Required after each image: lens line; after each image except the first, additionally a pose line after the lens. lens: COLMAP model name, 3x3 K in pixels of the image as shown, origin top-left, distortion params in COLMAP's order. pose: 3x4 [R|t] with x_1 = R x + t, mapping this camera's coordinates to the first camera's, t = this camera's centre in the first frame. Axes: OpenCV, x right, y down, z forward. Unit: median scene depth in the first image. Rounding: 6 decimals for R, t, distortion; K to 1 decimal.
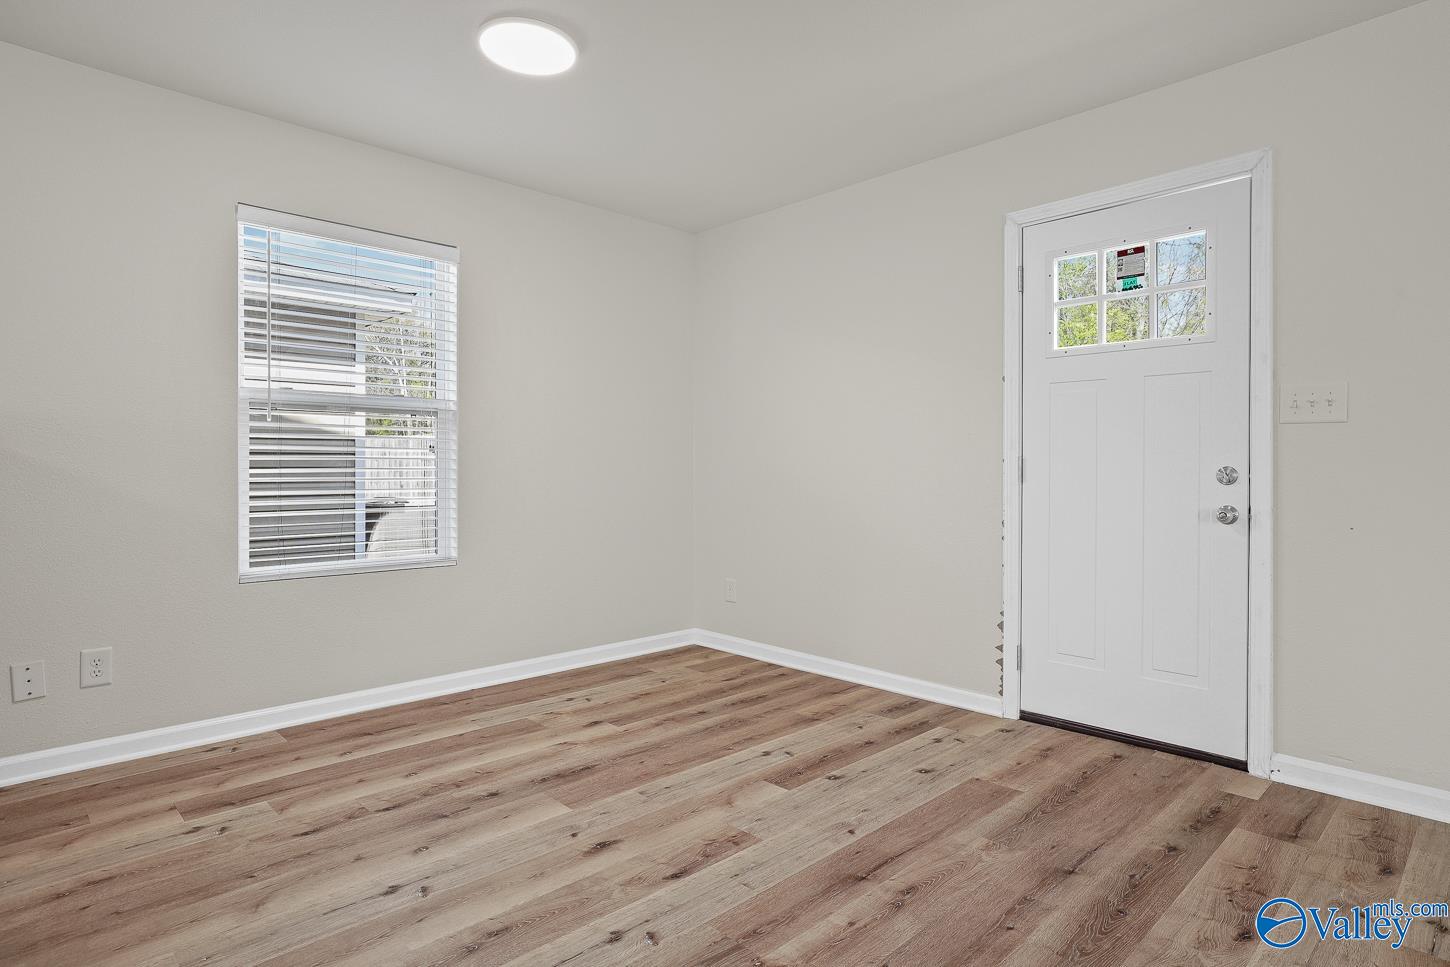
lens RADIAL K [[787.2, 0, 726.7], [0, 787.2, 470.2], [0, 0, 1]] dist [-0.003148, 0.000087]
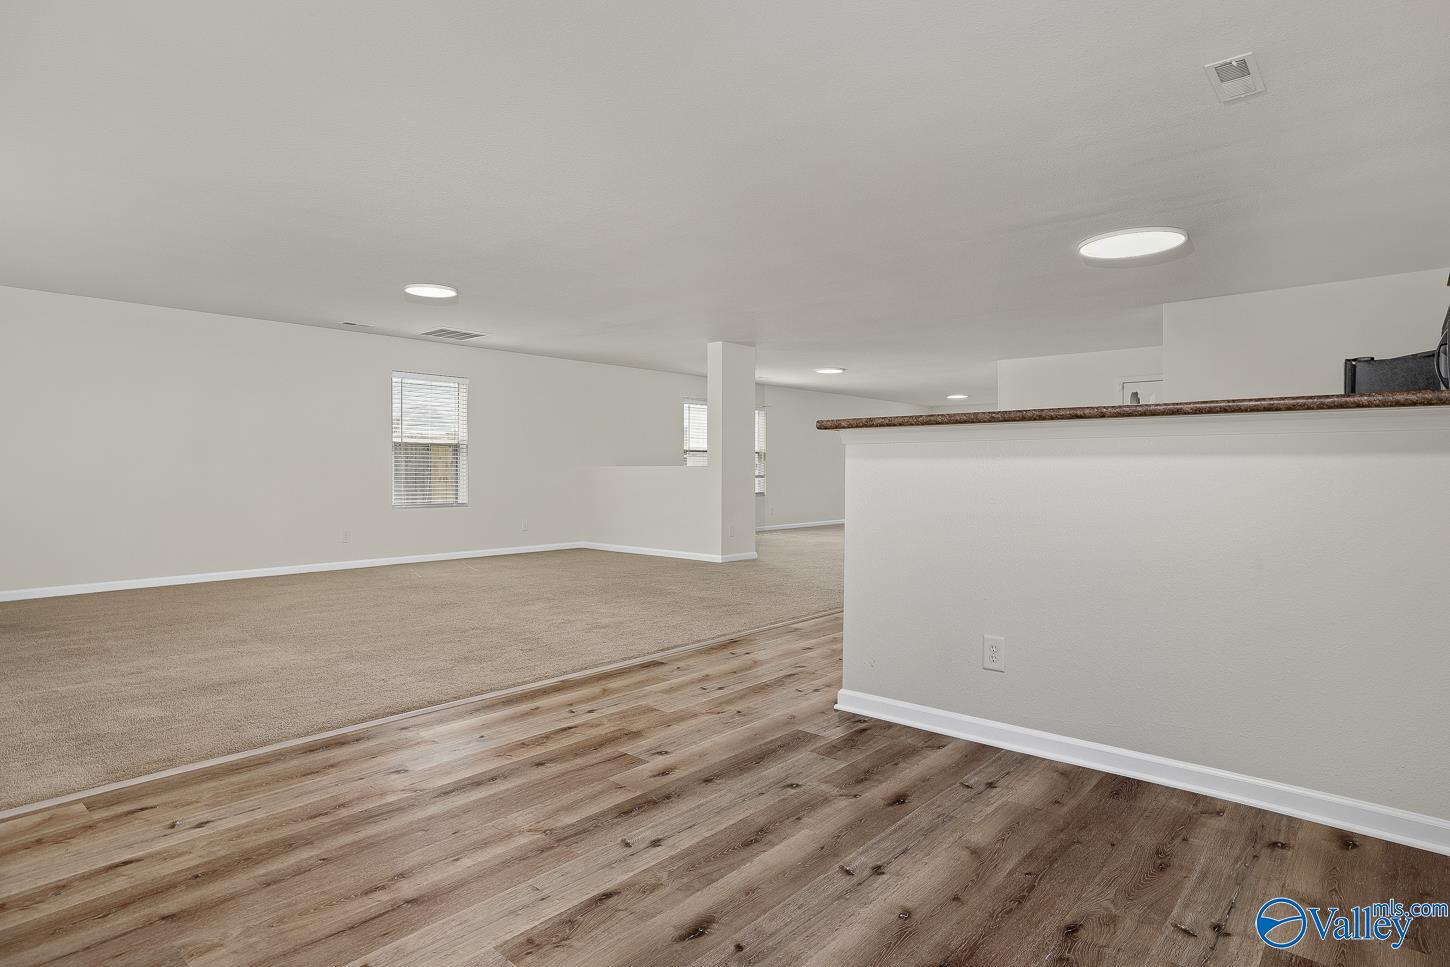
lens RADIAL K [[787.2, 0, 726.7], [0, 787.2, 470.2], [0, 0, 1]] dist [-0.003148, 0.000087]
pose [[-0.997033, -0.002577, -0.076933, -0.138085], [-0.002719, 0.999995, 0.001743, -0.005702], [0.076928, 0.001947, -0.997035, 2.006216]]
